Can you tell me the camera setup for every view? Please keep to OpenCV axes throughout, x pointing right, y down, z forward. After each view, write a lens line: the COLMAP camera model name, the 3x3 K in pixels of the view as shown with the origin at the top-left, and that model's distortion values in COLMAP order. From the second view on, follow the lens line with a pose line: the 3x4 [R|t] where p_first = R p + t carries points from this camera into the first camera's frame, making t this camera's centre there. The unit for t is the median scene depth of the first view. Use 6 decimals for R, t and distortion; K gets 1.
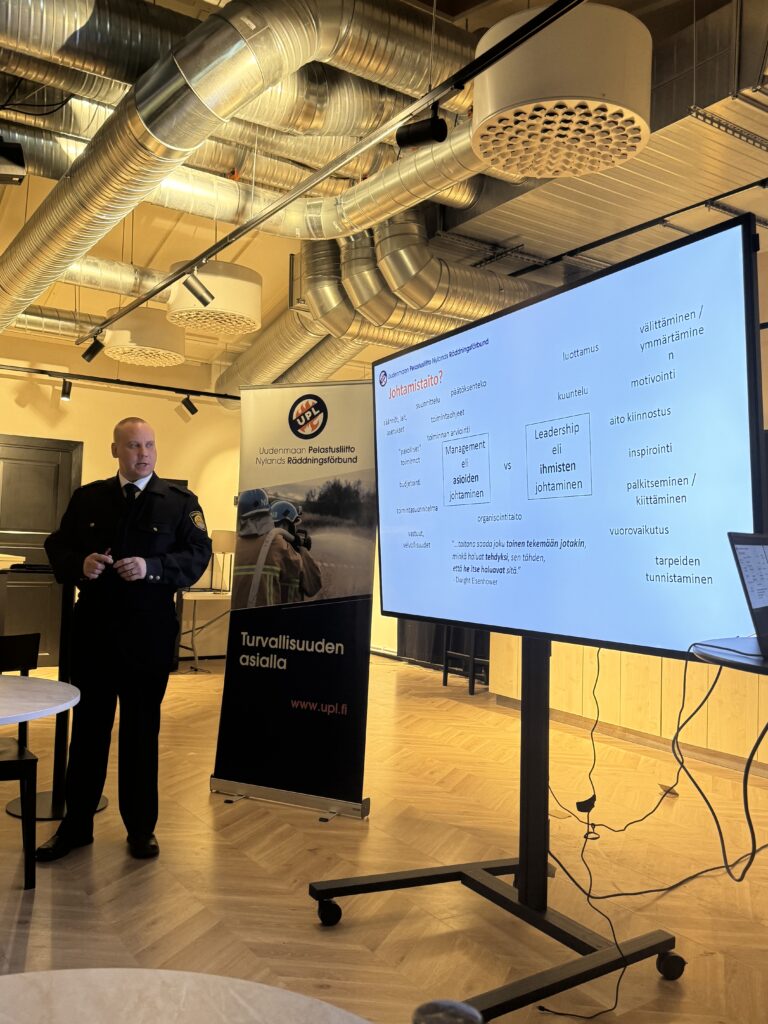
lens RADIAL K [[884.3, 0, 384.0], [0, 884.3, 512.0], [0, 0, 1]] dist [0.192899, -0.389335]
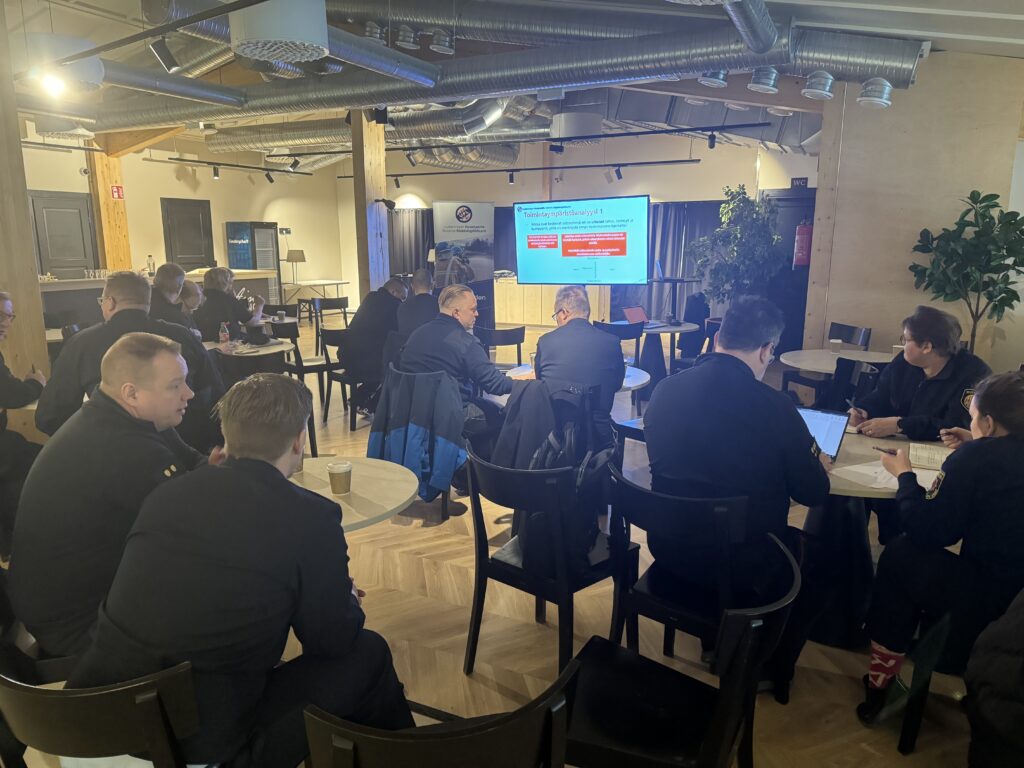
lens RADIAL K [[691.2, 0, 512.0], [0, 691.2, 410.7], [0, 0, 1]] dist [-0.005153, -0.003982]
pose [[0.860860, -0.152470, 0.485462, -1.078757], [0.006896, 0.957460, 0.288483, -0.140381], [-0.508795, -0.244996, 0.825290, -0.969917]]
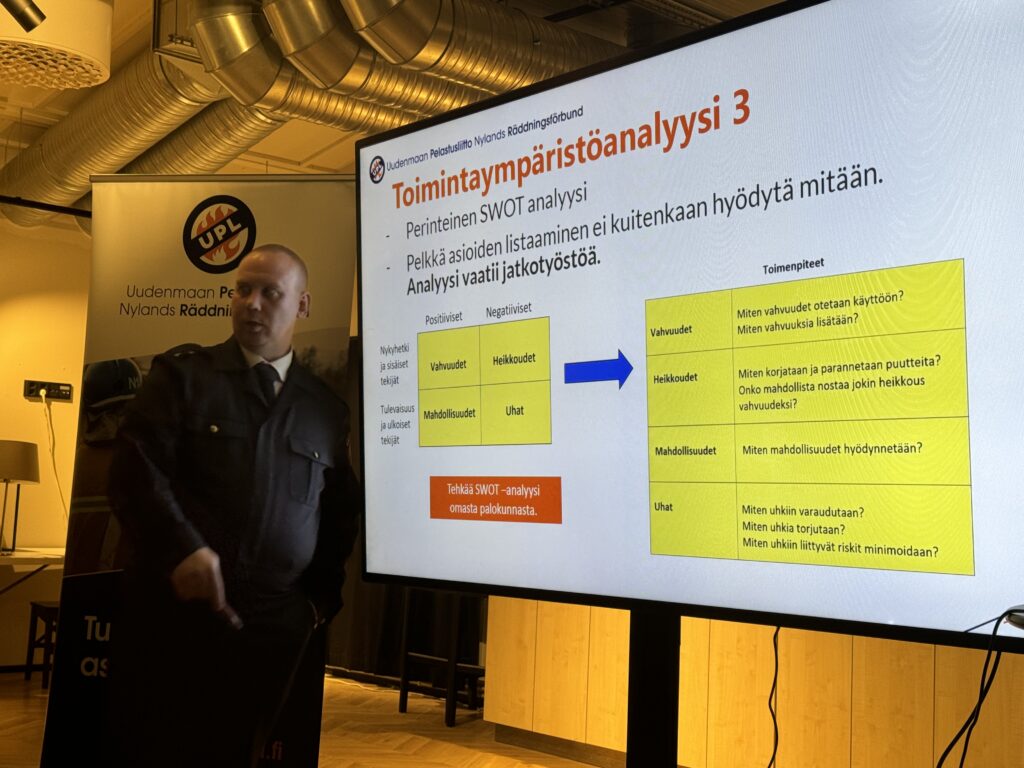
lens RADIAL K [[1489.6, 0, 512.0], [0, 1489.6, 384.0], [0, 0, 1]] dist [0.150620, -0.048712]
pose [[0.985065, 0.023810, 0.170530, -0.062780], [-0.019190, 0.999404, -0.028688, 0.012508], [-0.171111, 0.024987, 0.984935, 0.023668]]
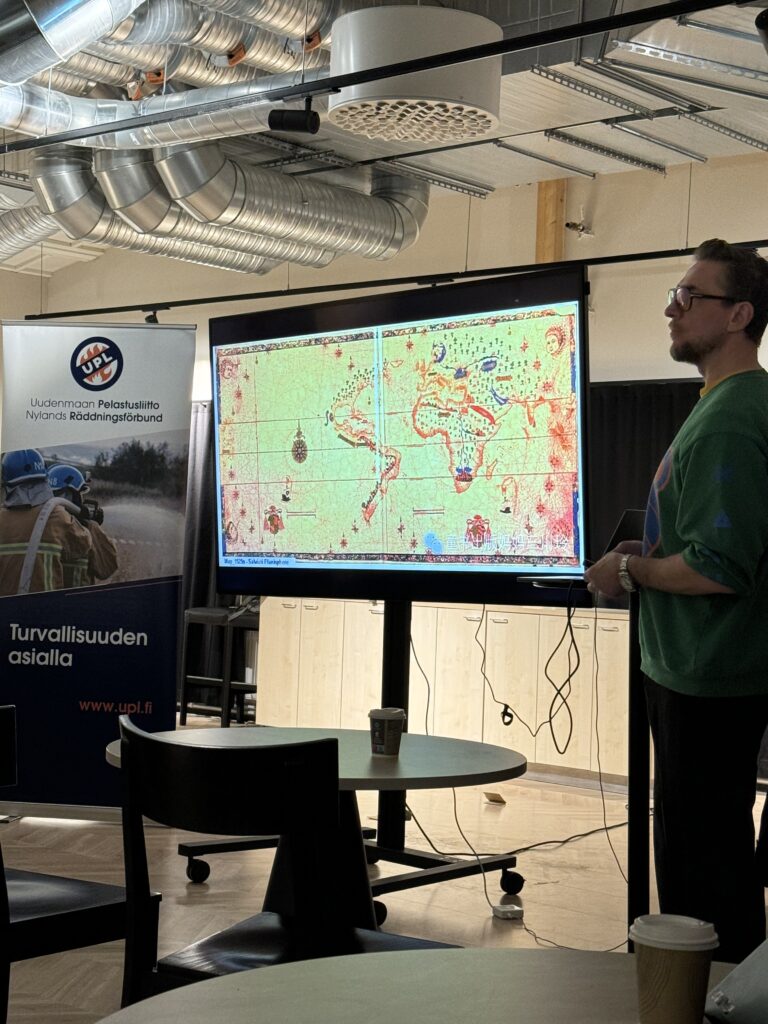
lens RADIAL K [[1730.6, 0, 384.0], [0, 1730.6, 512.0], [0, 0, 1]] dist [0.182539, -0.106861]
pose [[0.965722, 0.006585, 0.259494, -0.248111], [-0.013370, 0.999613, 0.024393, -0.012205], [-0.259233, -0.027027, 0.965437, -0.645359]]
